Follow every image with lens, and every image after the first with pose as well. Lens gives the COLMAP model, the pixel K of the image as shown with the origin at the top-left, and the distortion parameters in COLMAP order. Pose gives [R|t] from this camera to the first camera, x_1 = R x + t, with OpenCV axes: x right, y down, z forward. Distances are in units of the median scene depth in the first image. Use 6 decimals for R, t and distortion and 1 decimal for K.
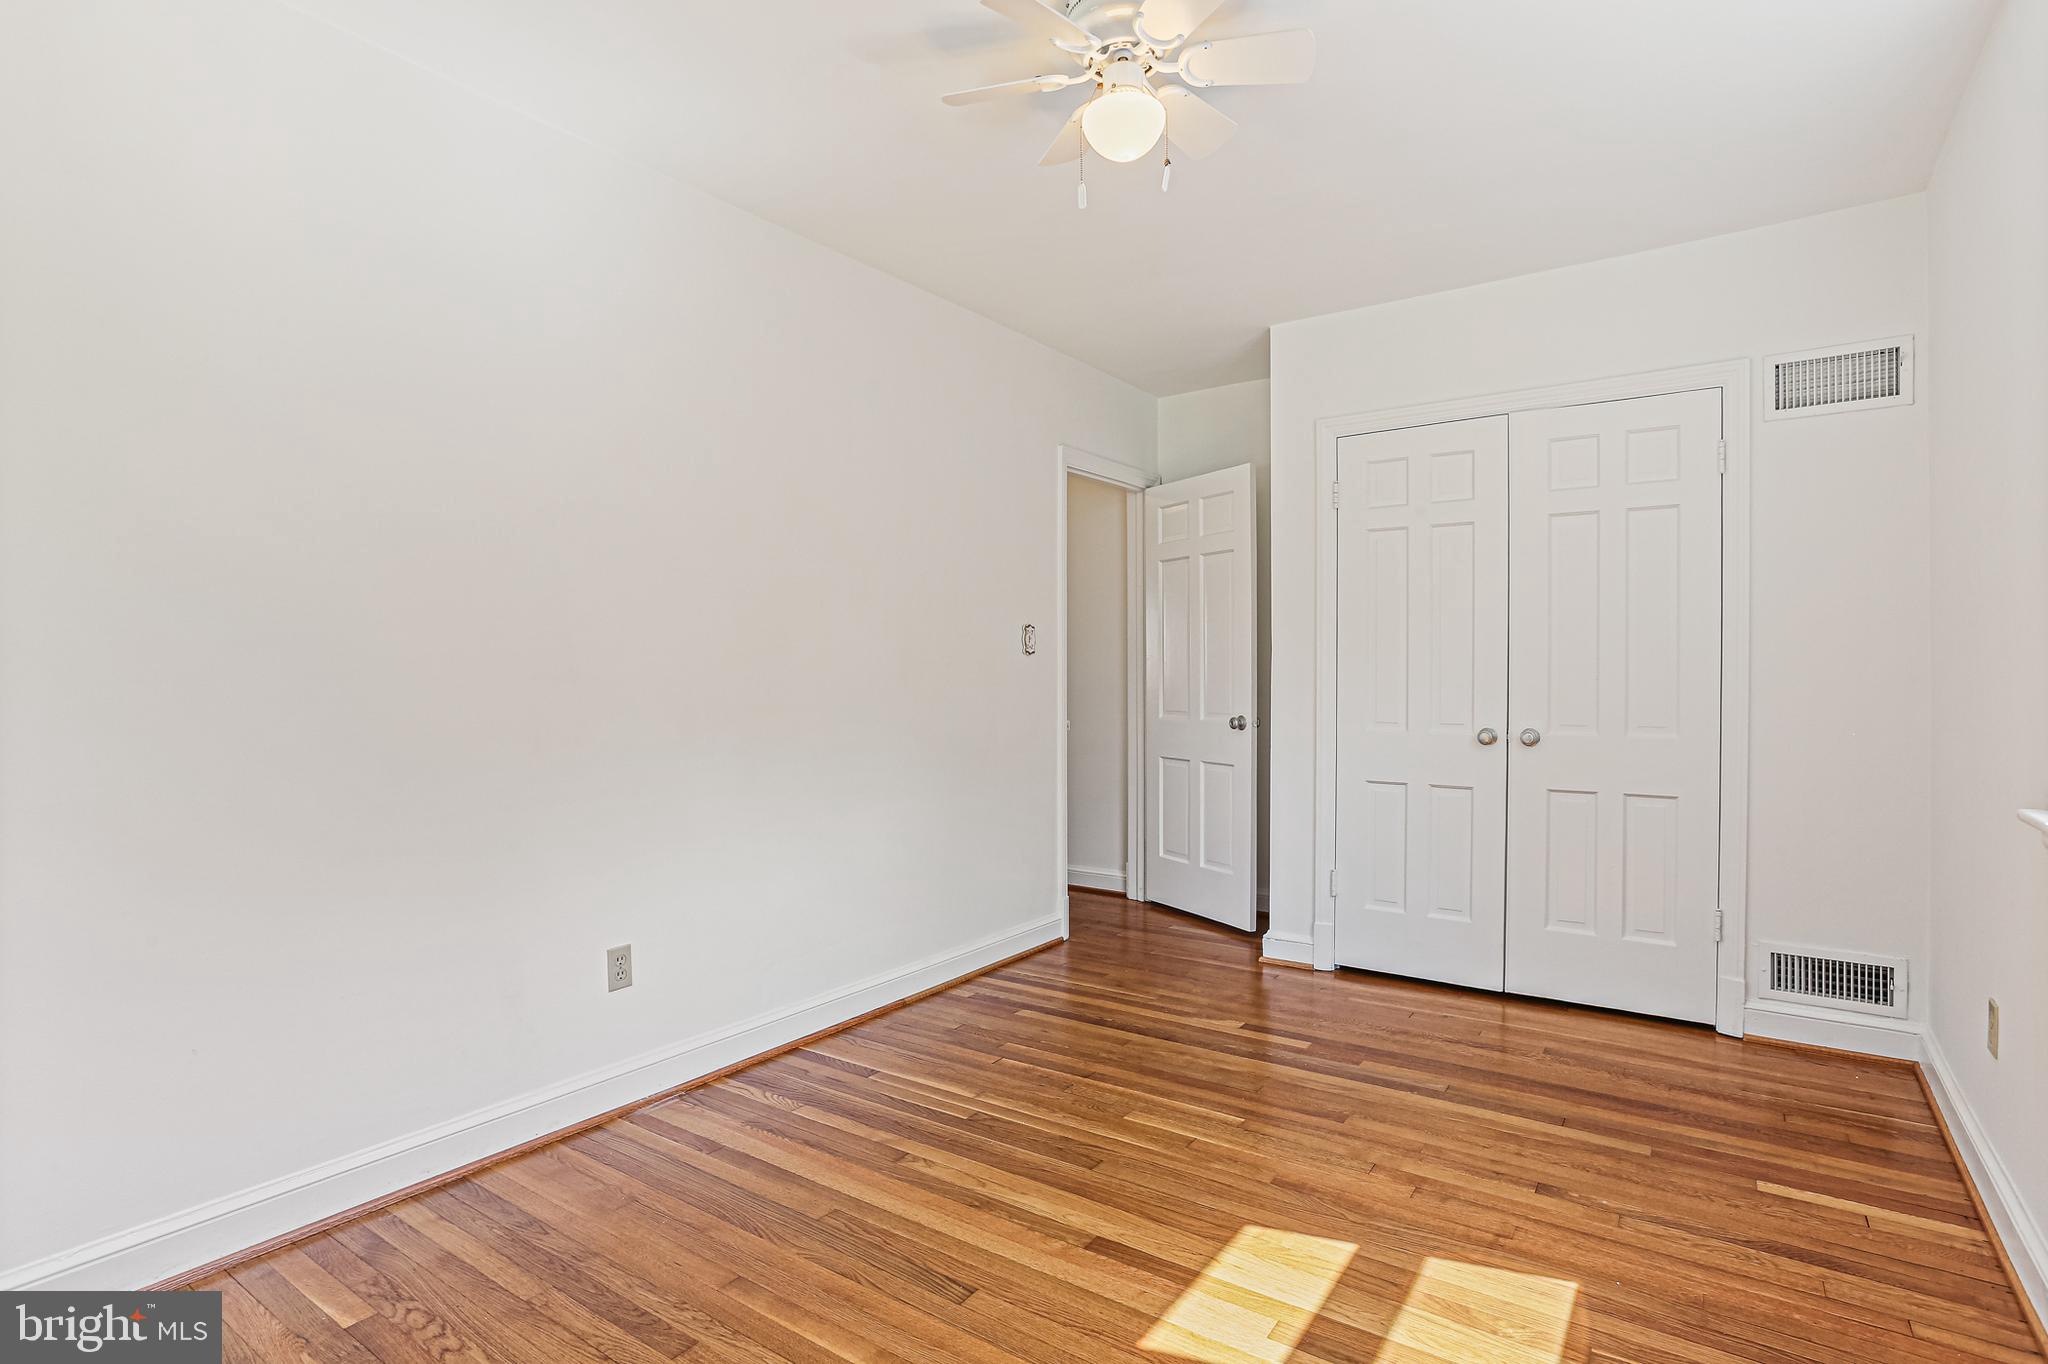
lens RADIAL K [[1027.3, 0, 1017.5], [0, 1027.3, 673.8], [0, 0, 1]] dist [-0.058796, 0.034748]
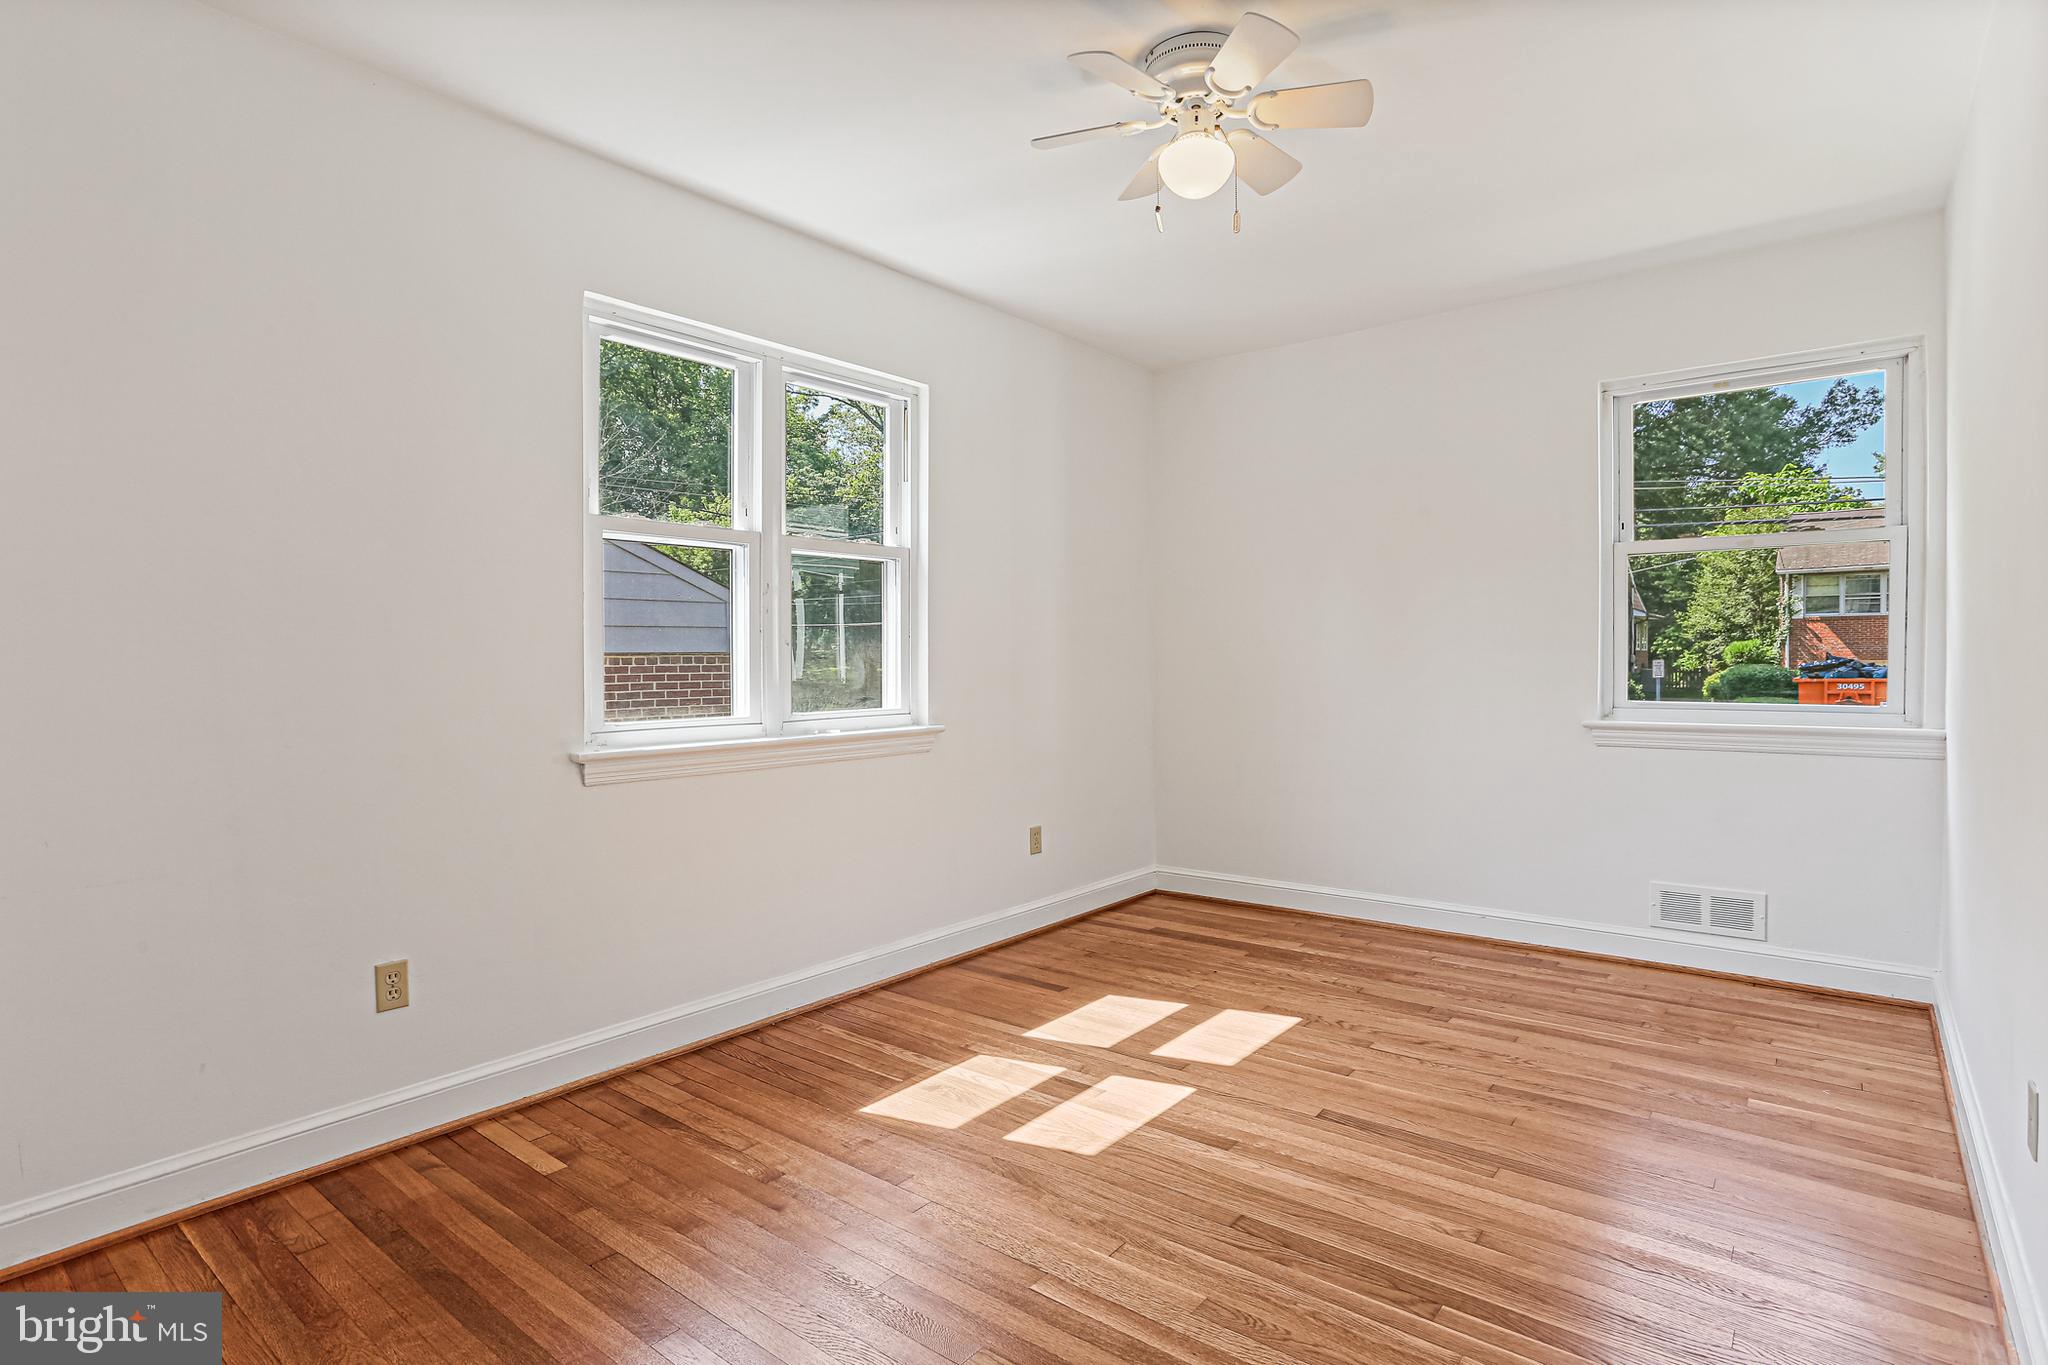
lens RADIAL K [[1027.3, 0, 1017.5], [0, 1027.3, 674.3], [0, 0, 1]] dist [-0.058796, 0.034748]
pose [[-0.997317, 0.006704, 0.072891, 0.222305], [0.008213, 0.999758, 0.020410, 0.004006], [-0.072737, 0.020954, -0.997131, 2.081975]]
